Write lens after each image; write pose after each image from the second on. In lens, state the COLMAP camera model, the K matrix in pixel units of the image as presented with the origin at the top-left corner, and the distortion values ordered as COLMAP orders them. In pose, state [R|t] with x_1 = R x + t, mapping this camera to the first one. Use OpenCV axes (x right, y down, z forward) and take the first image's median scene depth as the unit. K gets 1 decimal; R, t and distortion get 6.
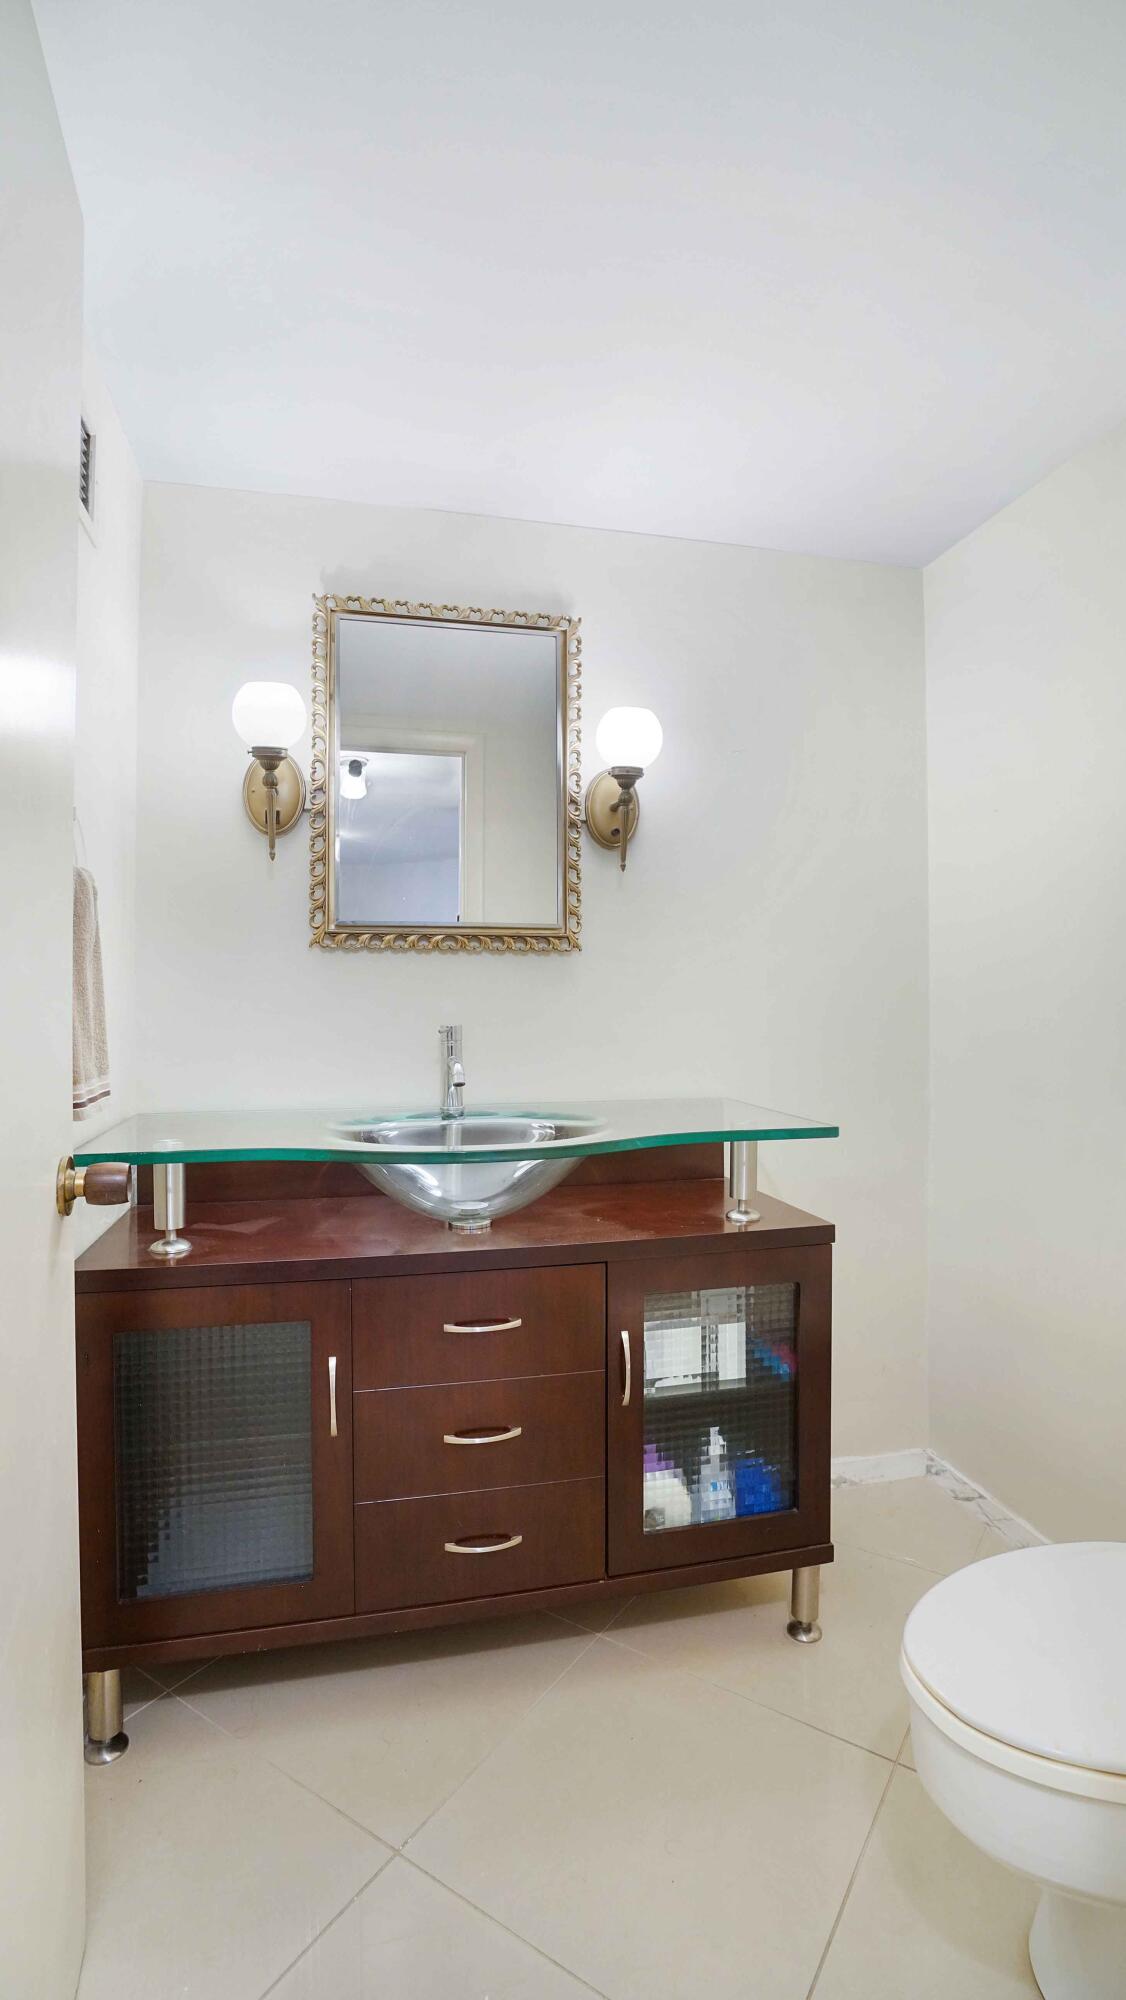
lens RADIAL K [[942.9, 0, 559.6], [0, 942.9, 1006.5], [0, 0, 1]] dist [-0.072936, 0.034806]
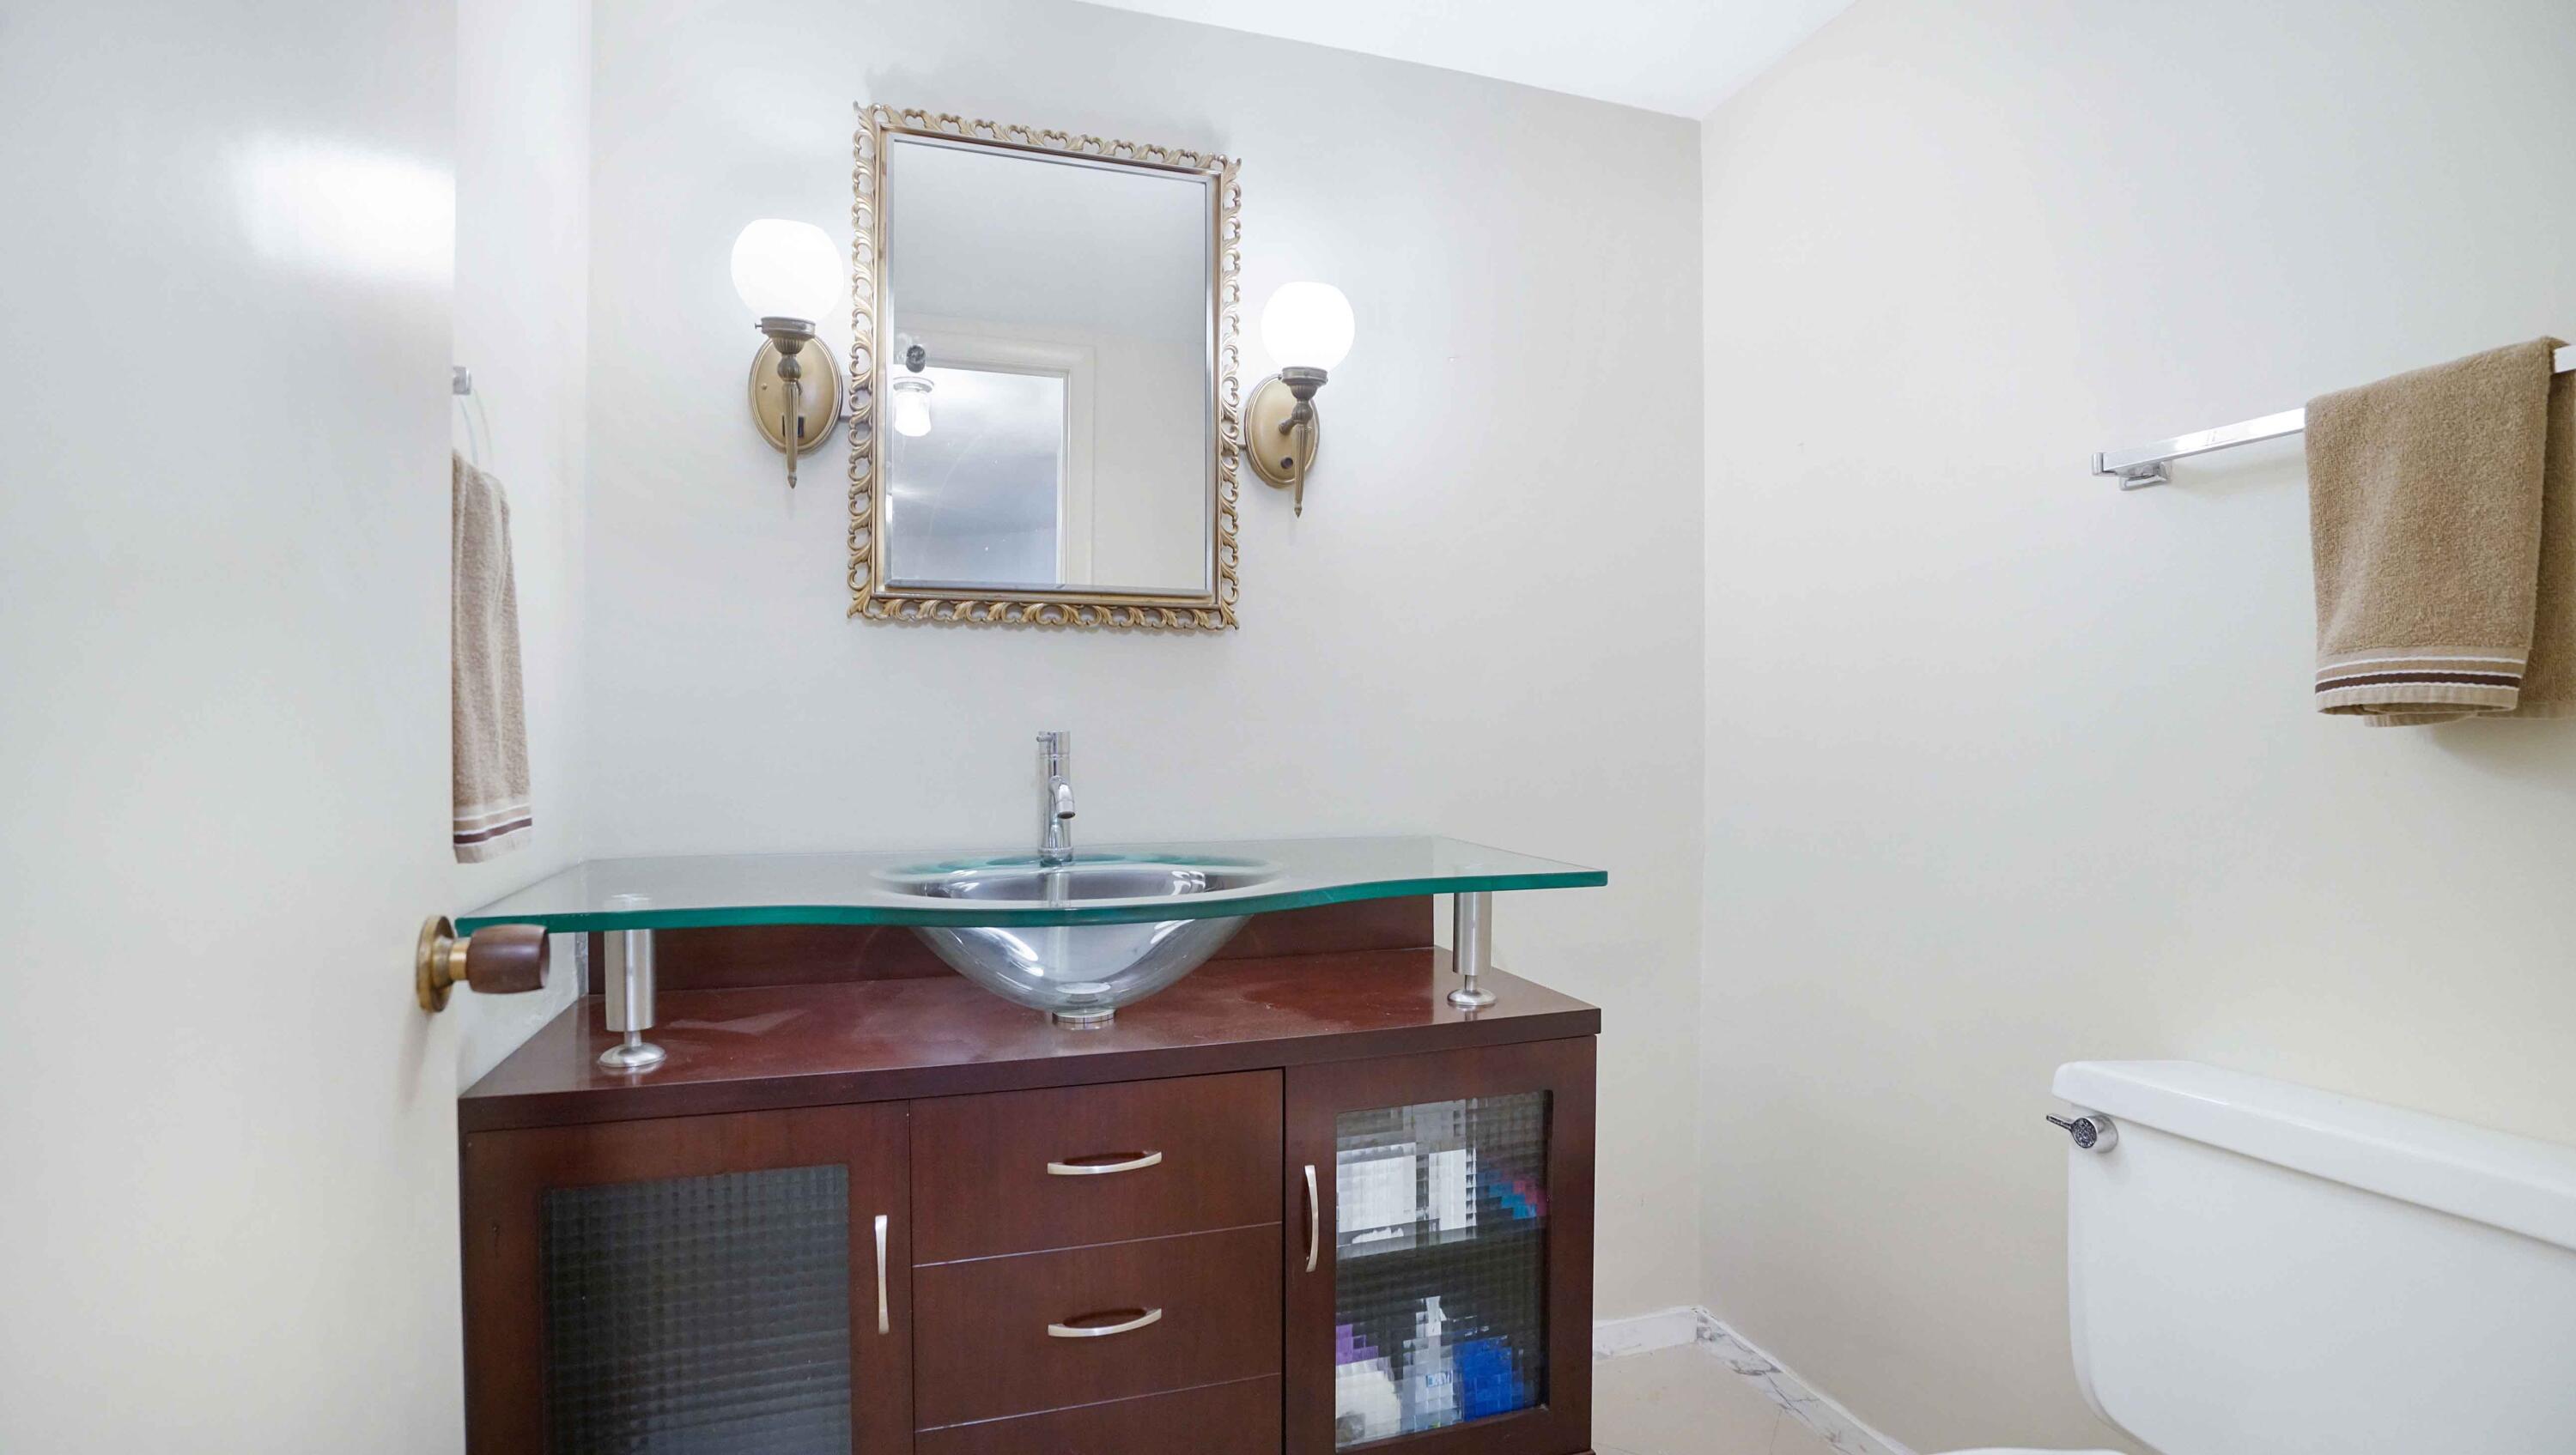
lens RADIAL K [[1214.3, 0, 1280.4], [0, 1214.3, 740.9], [0, 0, 1]] dist [-0.072936, 0.034806]
pose [[0.996845, 0.001057, 0.079366, -0.020637], [-0.001644, 0.999972, 0.007329, 0.021506], [-0.079356, -0.007437, 0.996819, 0.097094]]
